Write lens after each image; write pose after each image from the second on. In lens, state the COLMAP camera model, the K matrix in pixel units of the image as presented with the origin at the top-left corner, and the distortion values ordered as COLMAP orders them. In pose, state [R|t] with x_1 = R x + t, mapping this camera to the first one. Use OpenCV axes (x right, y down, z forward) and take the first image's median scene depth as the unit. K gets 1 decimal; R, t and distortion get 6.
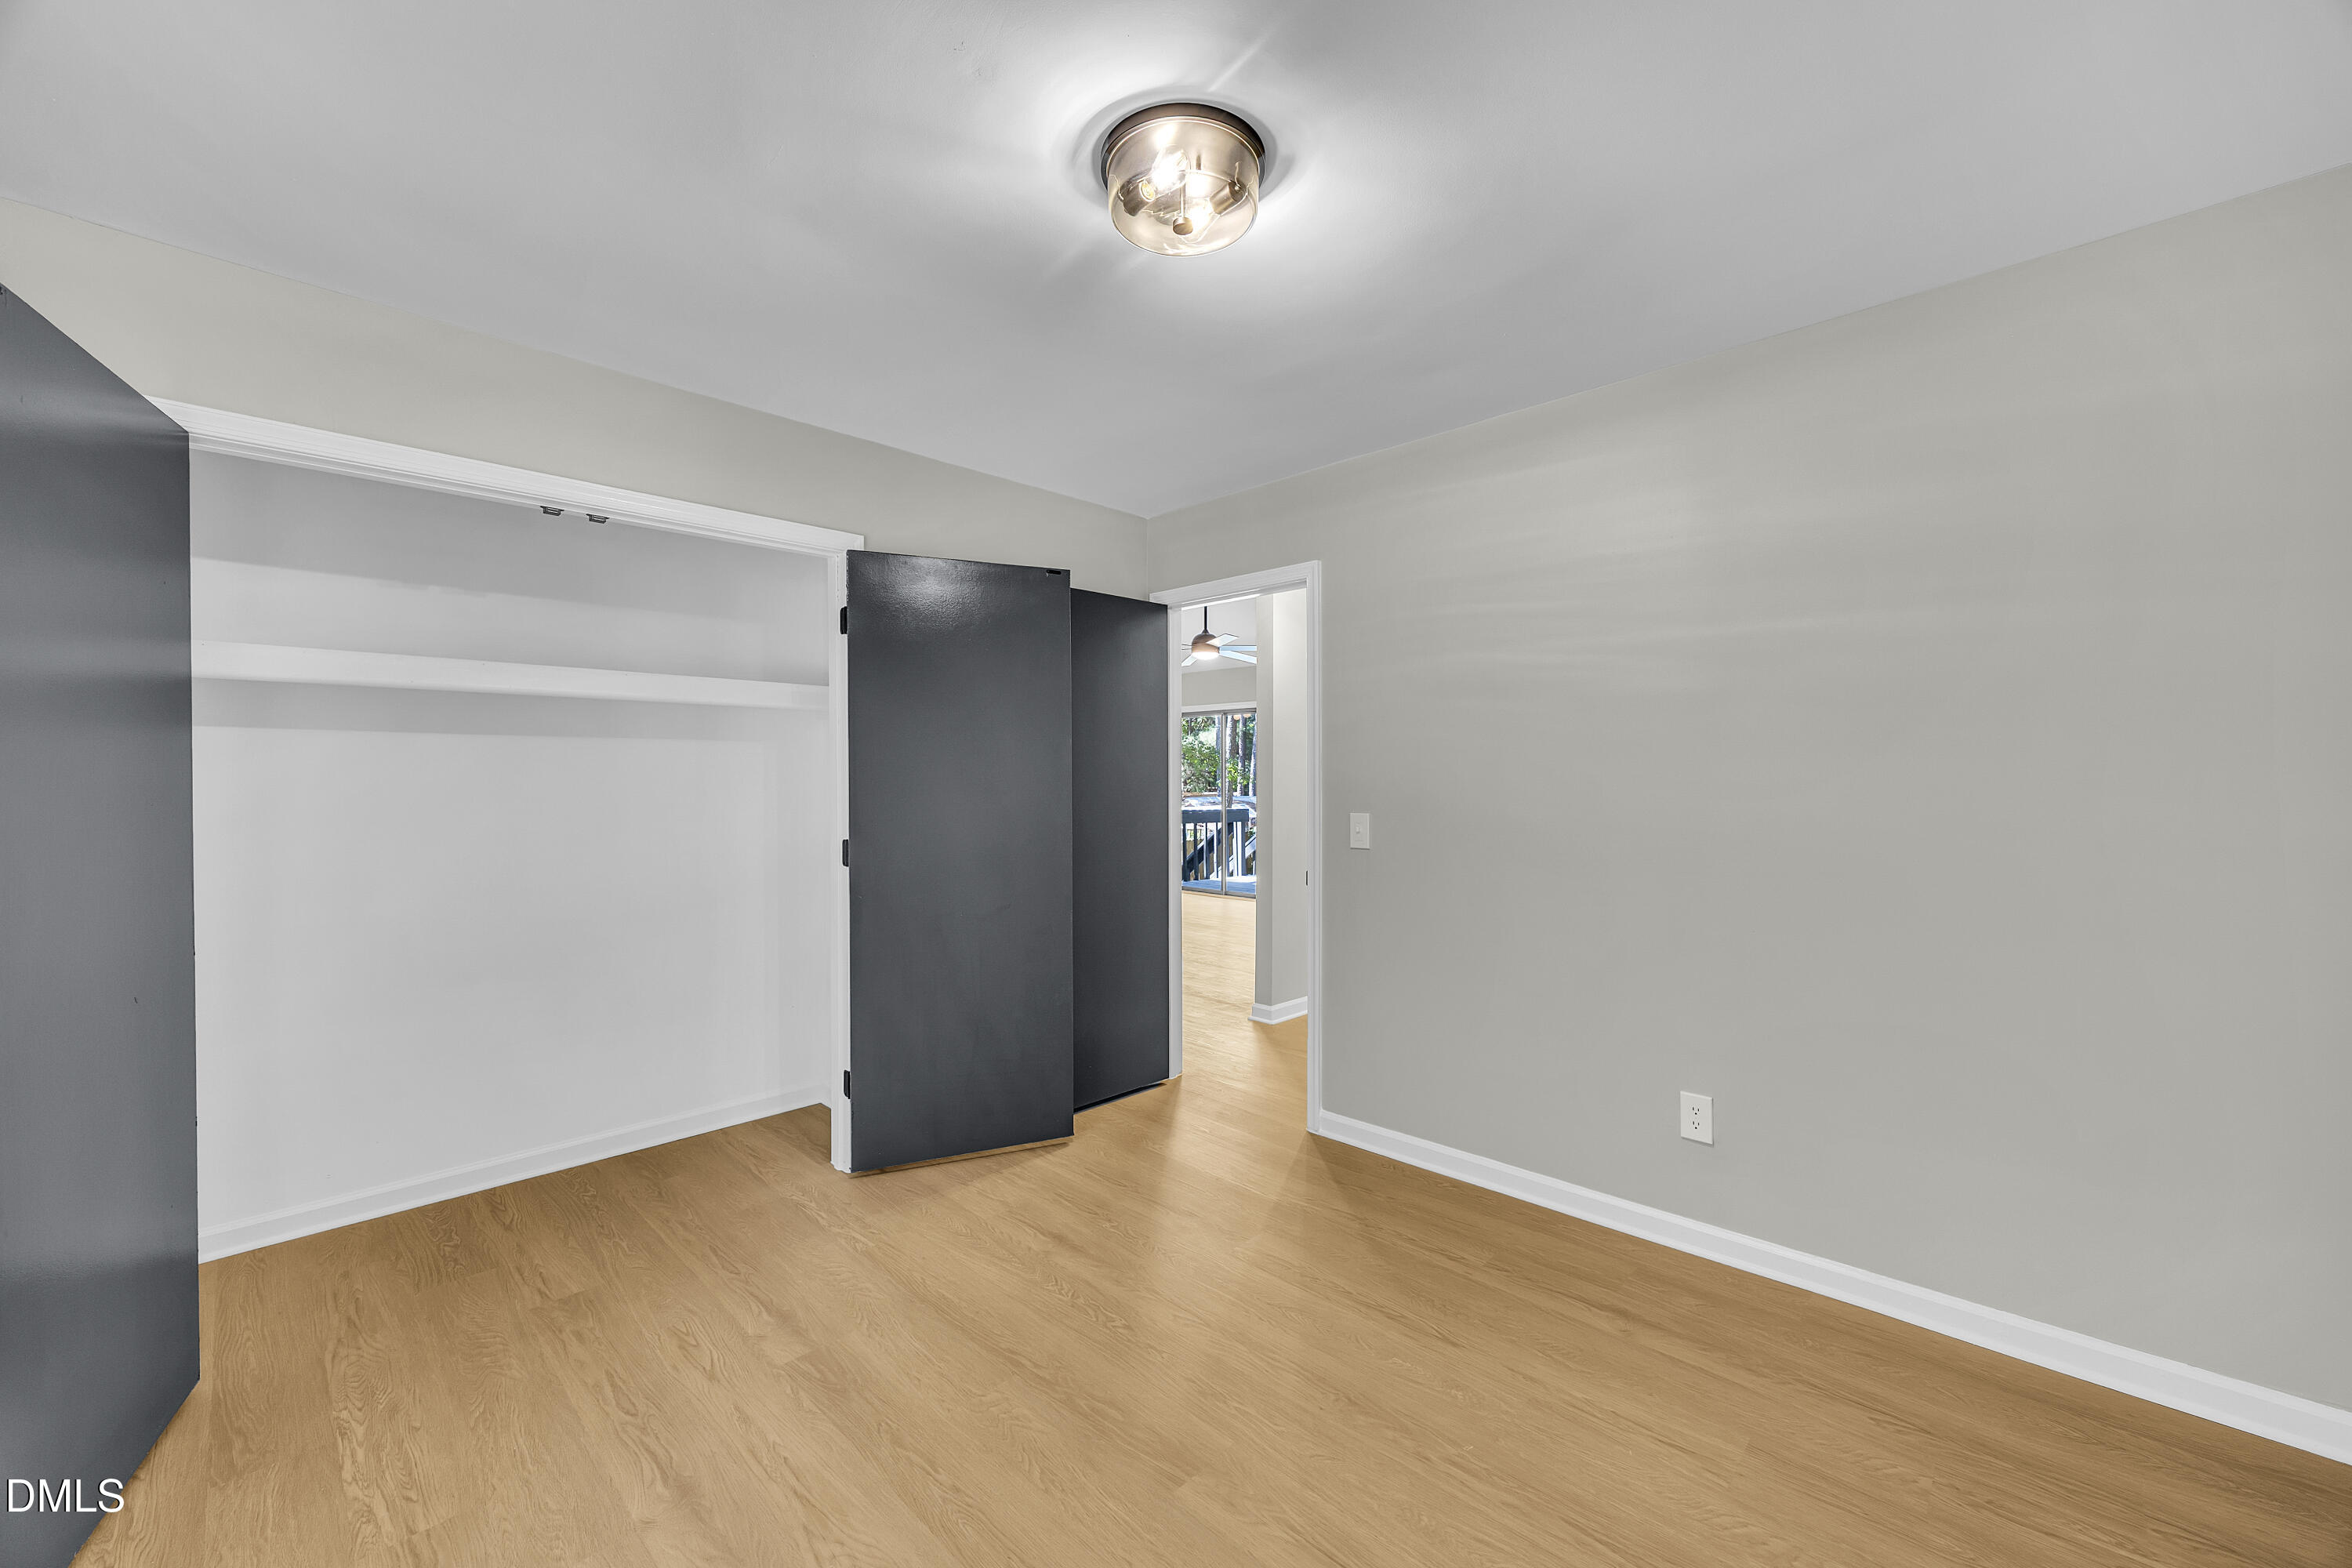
lens RADIAL K [[903.0, 0, 1176.0], [0, 903.0, 784.0], [0, 0, 1]] dist [0.000244, -0.000001]
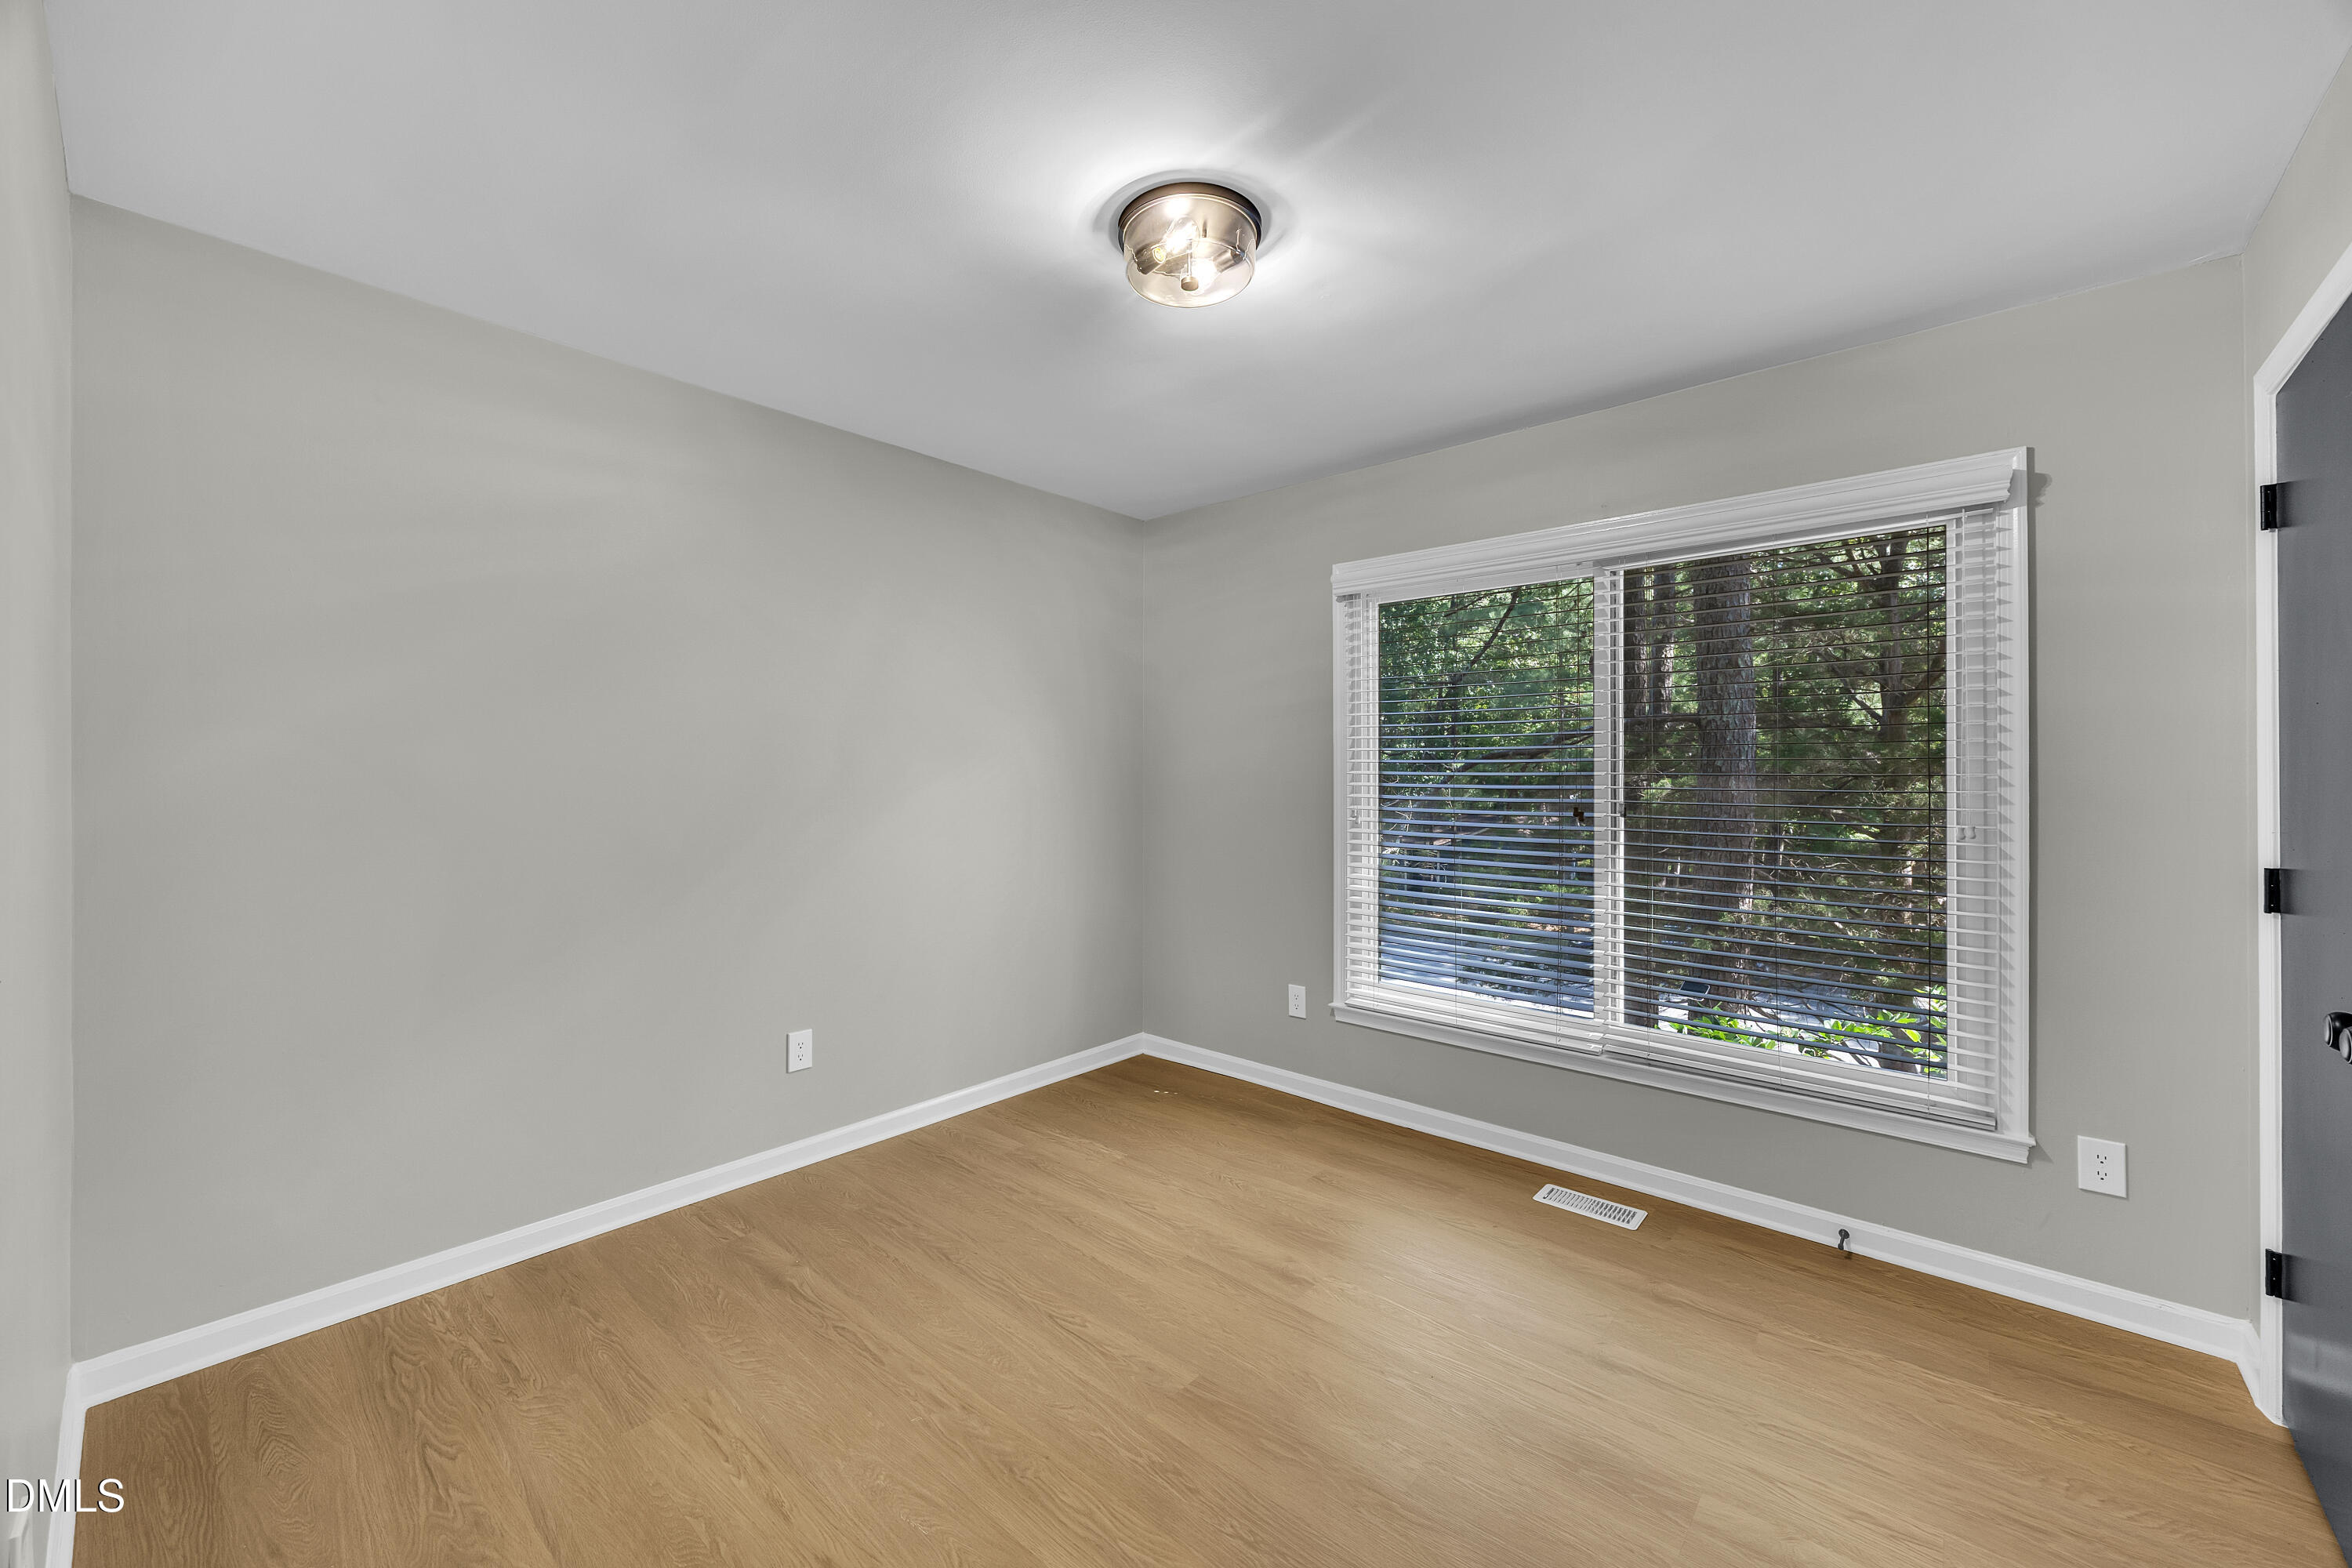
lens RADIAL K [[903.0, 0, 1176.0], [0, 903.0, 784.0], [0, 0, 1]] dist [0.000244, -0.000001]
pose [[-0.998418, 0.001743, -0.056209, 0.084971], [0.001123, 0.999938, 0.011049, 0.001460], [0.056225, 0.010969, -0.998358, 2.015058]]
